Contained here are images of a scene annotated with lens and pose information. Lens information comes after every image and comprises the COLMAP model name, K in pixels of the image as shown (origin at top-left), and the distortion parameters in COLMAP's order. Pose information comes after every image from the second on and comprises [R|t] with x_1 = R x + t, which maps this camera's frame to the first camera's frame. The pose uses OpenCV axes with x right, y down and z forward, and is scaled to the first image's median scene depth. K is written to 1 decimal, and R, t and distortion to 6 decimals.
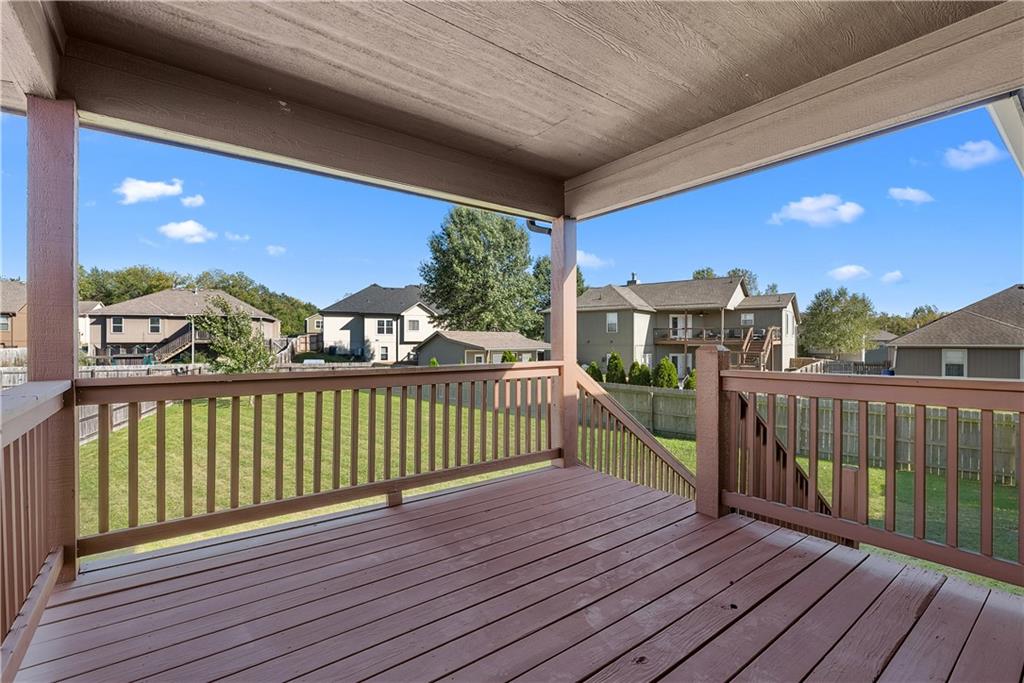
lens RADIAL K [[458.5, 0, 513.3], [0, 458.5, 342.8], [0, 0, 1]] dist [-0.002607, -0.000508]
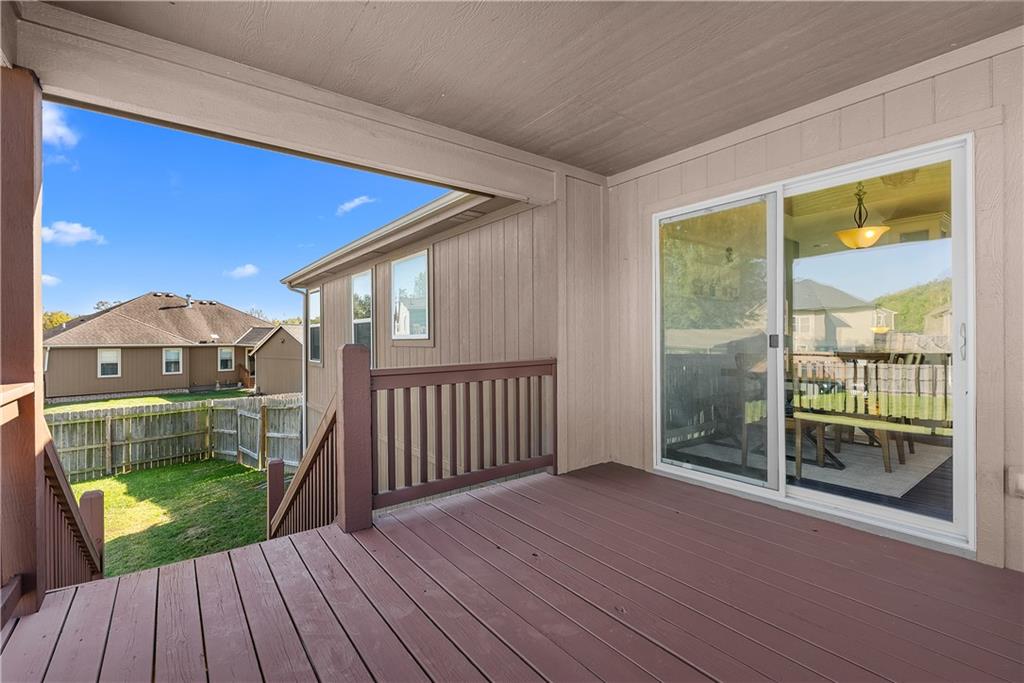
lens RADIAL K [[458.5, 0, 512.2], [0, 458.5, 342.5], [0, 0, 1]] dist [-0.002607, -0.000508]
pose [[-0.004575, -0.008553, 0.999953, -0.130457], [0.010006, 0.999913, 0.008598, -0.000569], [-0.999939, 0.010045, -0.004489, 0.187723]]
